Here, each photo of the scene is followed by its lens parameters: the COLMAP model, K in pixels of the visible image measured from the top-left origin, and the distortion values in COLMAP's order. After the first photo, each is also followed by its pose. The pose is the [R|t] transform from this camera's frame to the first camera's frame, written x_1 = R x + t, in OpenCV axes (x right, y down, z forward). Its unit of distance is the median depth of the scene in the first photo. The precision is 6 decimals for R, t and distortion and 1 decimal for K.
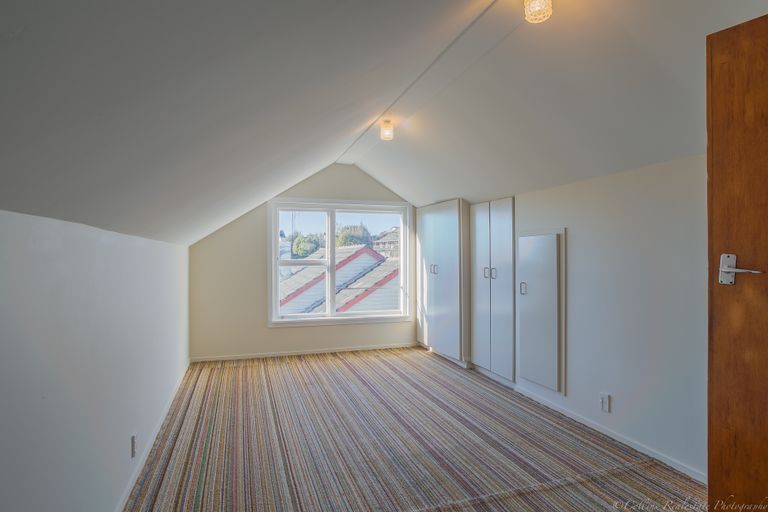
lens RADIAL K [[441.4, 0, 382.1], [0, 441.4, 256.2], [0, 0, 1]] dist [0.010079, 0.000290]
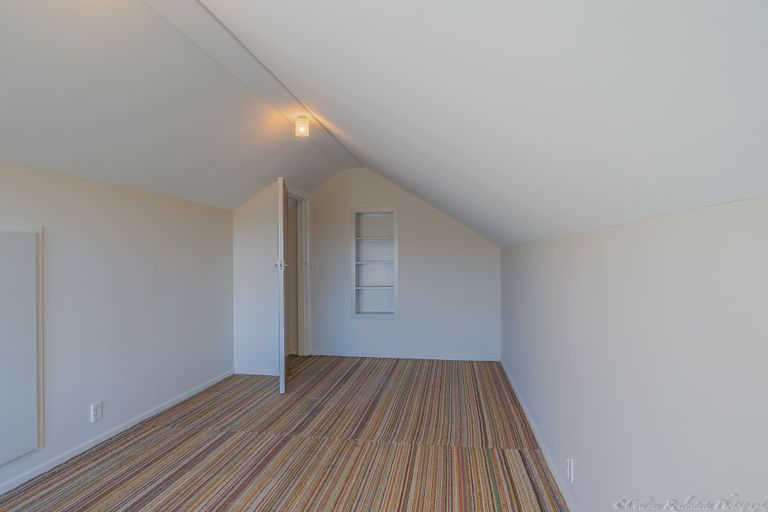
lens RADIAL K [[441.4, 0, 383.0], [0, 441.4, 258.0], [0, 0, 1]] dist [0.010079, 0.000290]
pose [[-0.892674, 0.015599, 0.450432, -0.544729], [0.012386, 0.999872, -0.010080, 0.007355], [-0.450532, -0.003419, -0.892754, 1.698727]]
